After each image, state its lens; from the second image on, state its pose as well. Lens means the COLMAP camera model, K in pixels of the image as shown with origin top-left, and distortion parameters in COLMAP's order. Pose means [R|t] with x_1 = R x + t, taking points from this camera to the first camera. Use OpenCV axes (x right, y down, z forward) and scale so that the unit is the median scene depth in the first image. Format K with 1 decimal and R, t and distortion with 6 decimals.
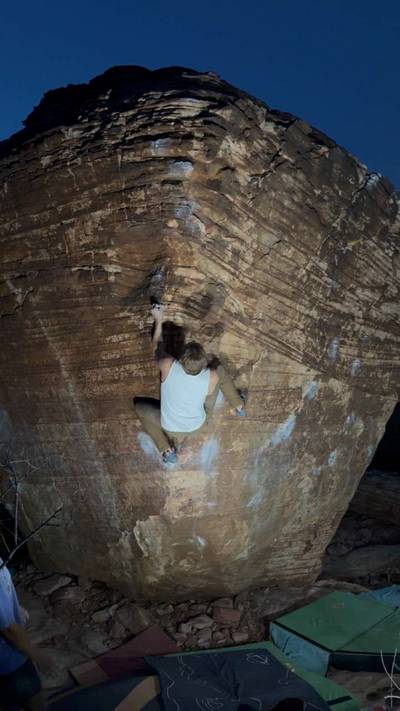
lens RADIAL K [[577.1, 0, 197.1], [0, 577.1, 356.3], [0, 0, 1]] dist [0.148696, -0.291856]
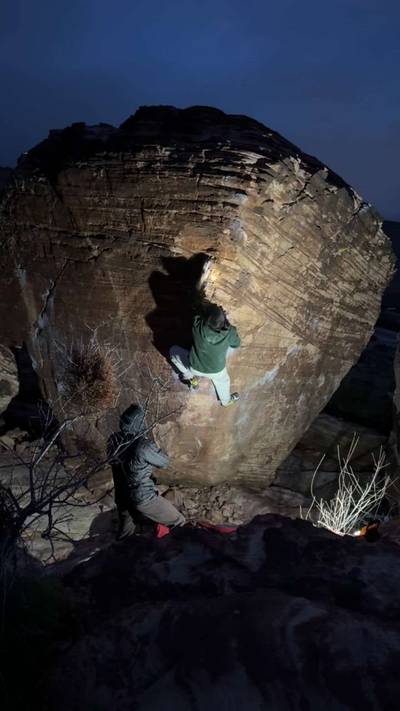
lens RADIAL K [[577.1, 0, 197.1], [0, 577.1, 356.3], [0, 0, 1]] dist [0.148696, -0.291856]
pose [[0.987298, 0.144892, 0.065182, -0.132435], [-0.151766, 0.981455, 0.117101, -0.061137], [-0.047007, -0.125506, 0.990979, -0.403170]]
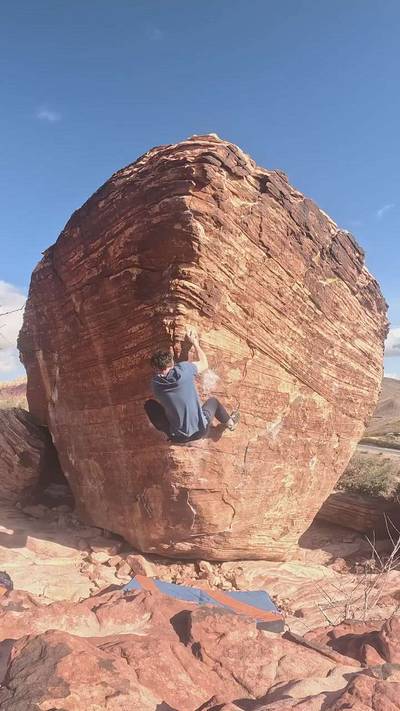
lens RADIAL K [[391.7, 0, 164.5], [0, 391.7, 357.6], [0, 0, 1]] dist [-0.238540, 0.000522]
pose [[0.976614, 0.065971, -0.204627, 0.093785], [-0.101377, 0.980613, -0.167691, 0.153811], [0.189597, 0.184514, 0.964369, 0.193462]]
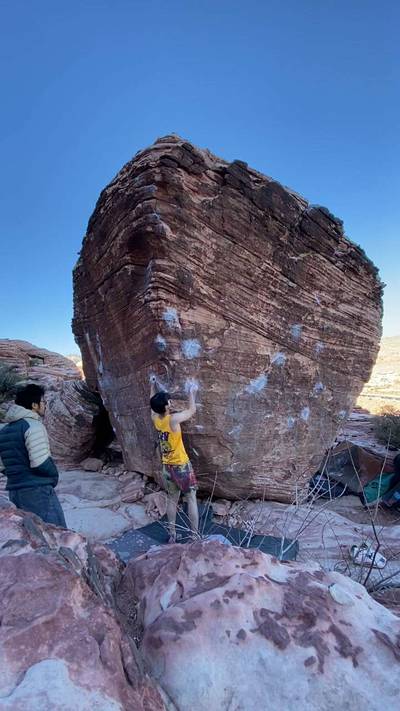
lens RADIAL K [[324.0, 0, 193.5], [0, 324.0, 354.3], [0, 0, 1]] dist [0.019728, -0.000367]
pose [[0.950066, 0.020192, -0.311394, 0.281876], [-0.050303, 0.994763, -0.088971, 0.147957], [0.307967, 0.100192, 0.946107, 0.181768]]
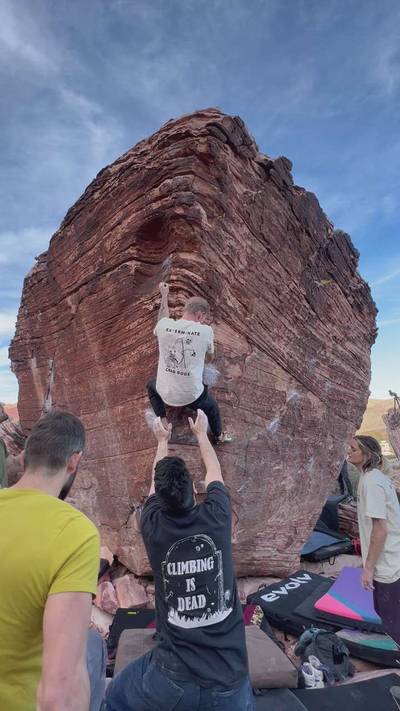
lens RADIAL K [[323.4, 0, 200.0], [0, 323.4, 355.5], [0, 0, 1]] dist [-0.002042, -0.000129]
pose [[0.995961, 0.048152, -0.075785, 0.052642], [-0.065939, 0.965125, -0.253349, 0.182389], [0.060943, 0.257322, 0.964402, 0.340062]]
